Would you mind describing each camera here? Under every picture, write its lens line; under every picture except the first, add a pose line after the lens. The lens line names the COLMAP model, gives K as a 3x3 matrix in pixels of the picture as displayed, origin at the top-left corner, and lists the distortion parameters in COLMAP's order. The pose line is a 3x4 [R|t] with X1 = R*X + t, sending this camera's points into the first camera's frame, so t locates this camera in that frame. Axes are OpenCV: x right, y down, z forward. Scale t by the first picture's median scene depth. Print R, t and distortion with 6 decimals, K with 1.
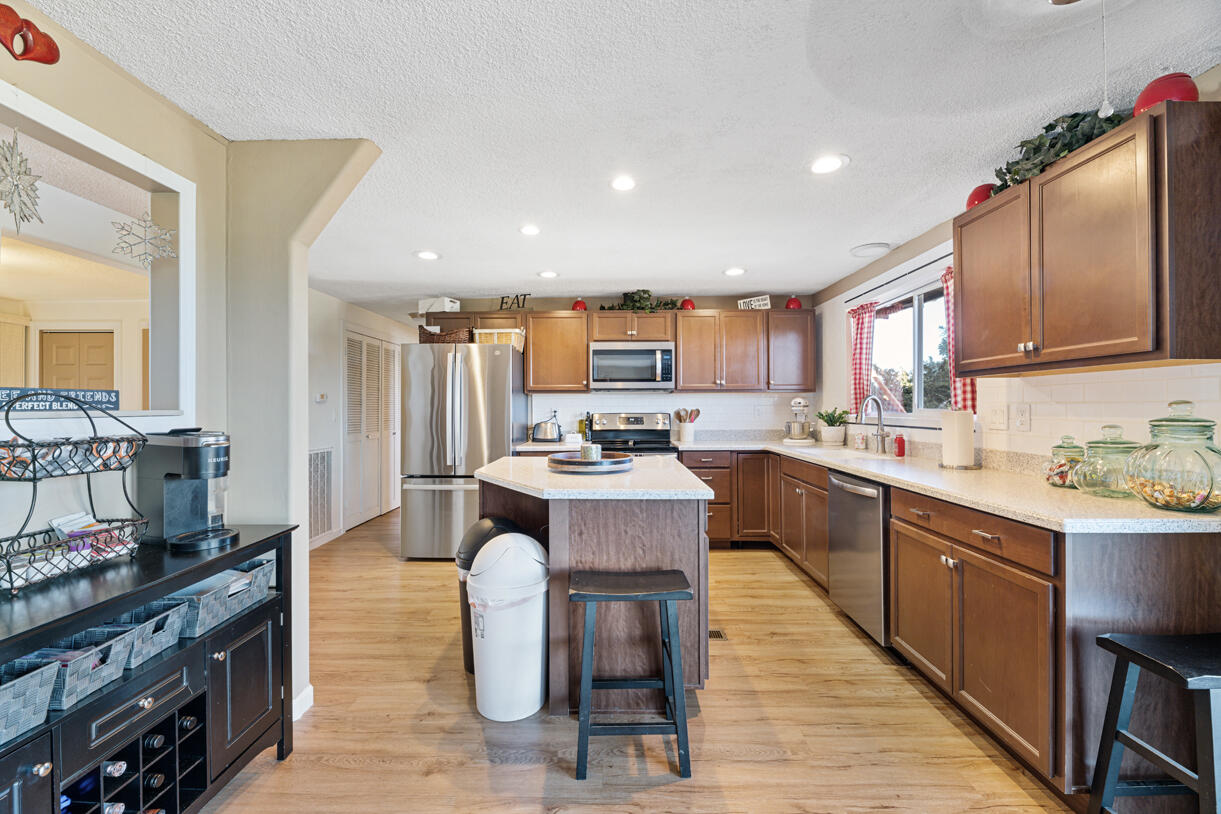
lens RADIAL K [[495.1, 0, 621.7], [0, 495.1, 407.8], [0, 0, 1]] dist [-0.006014, -0.001791]
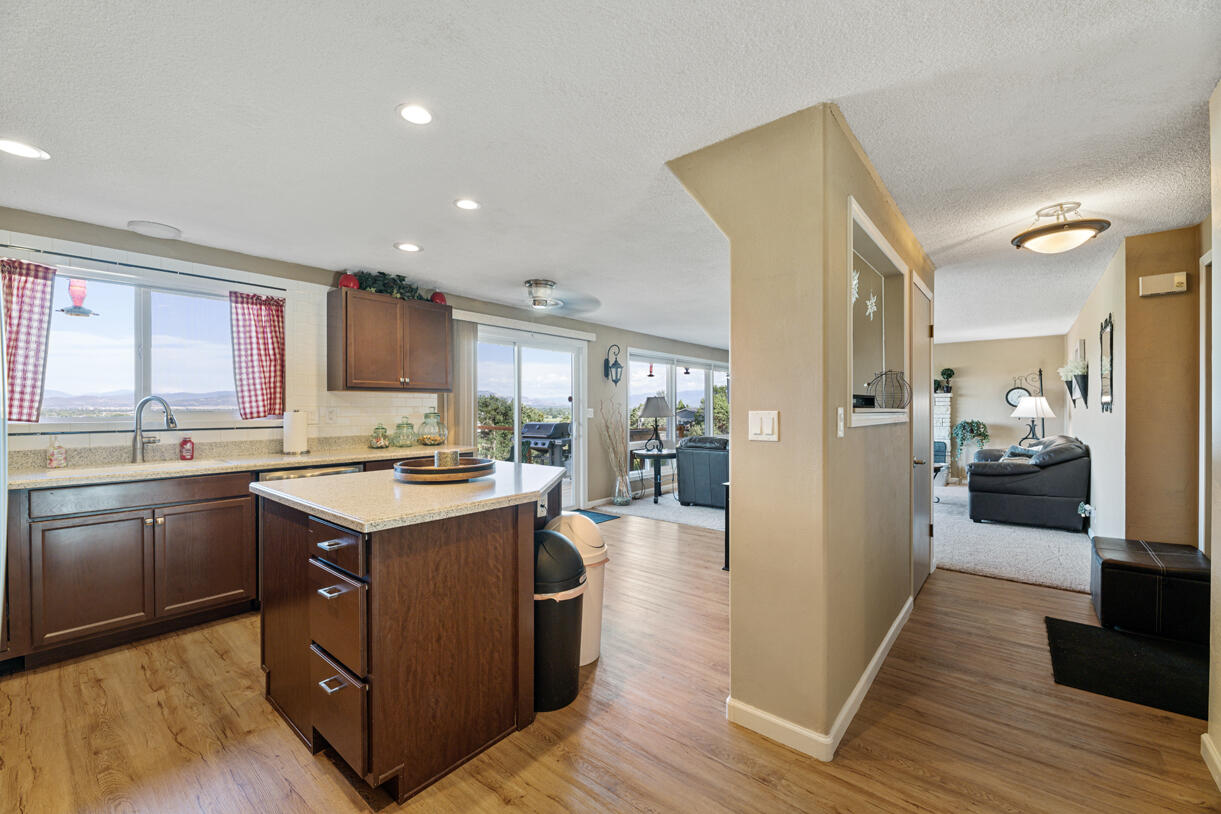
lens RADIAL K [[495.1, 0, 611.6], [0, 495.1, 406.5], [0, 0, 1]] dist [-0.006014, -0.001791]
pose [[-0.764057, 0.007955, 0.645100, -0.536734], [0.006257, 0.999968, -0.004919, 0.001996], [-0.645119, 0.000278, -0.764082, 0.912286]]
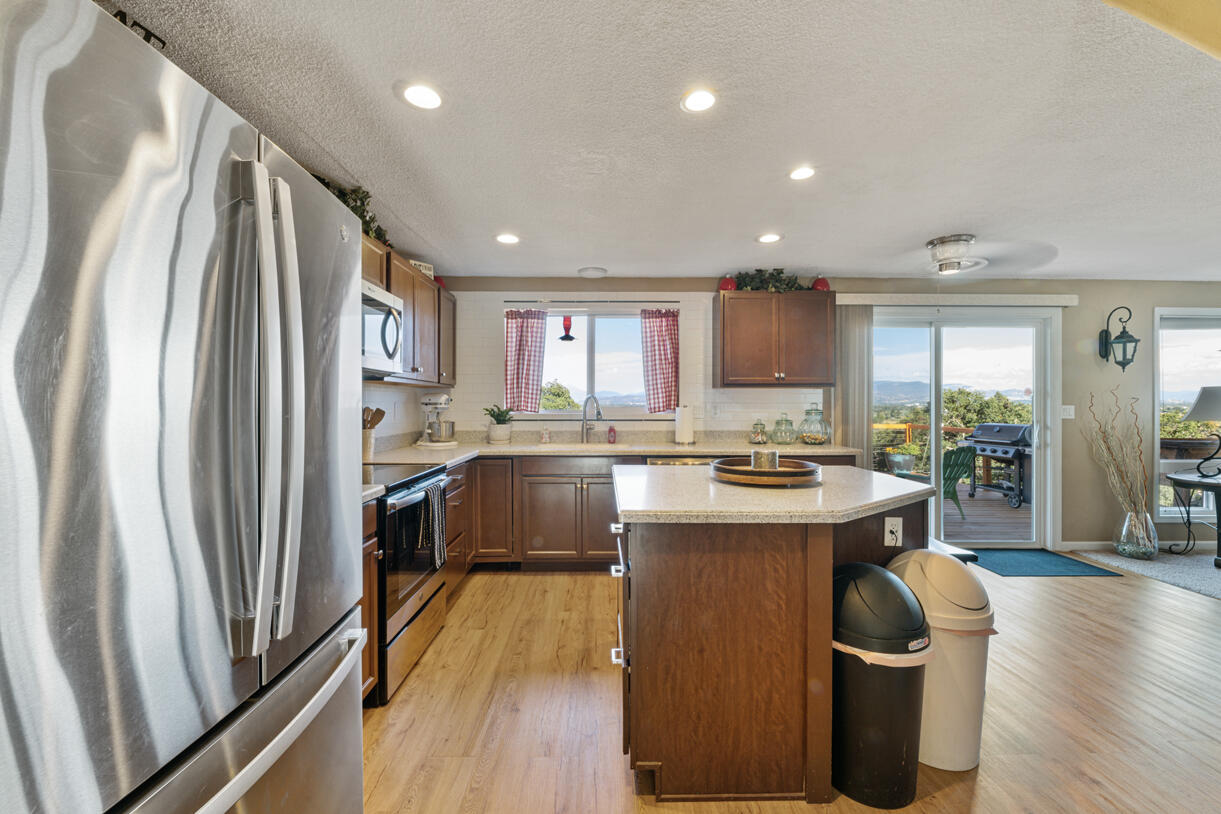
lens RADIAL K [[495.1, 0, 600.2], [0, 495.1, 403.3], [0, 0, 1]] dist [-0.006014, -0.001791]
pose [[0.009554, 0.006784, 0.999931, -0.546221], [0.000434, 0.999977, -0.006788, 0.002442], [-0.999954, 0.000499, 0.009551, 0.773015]]
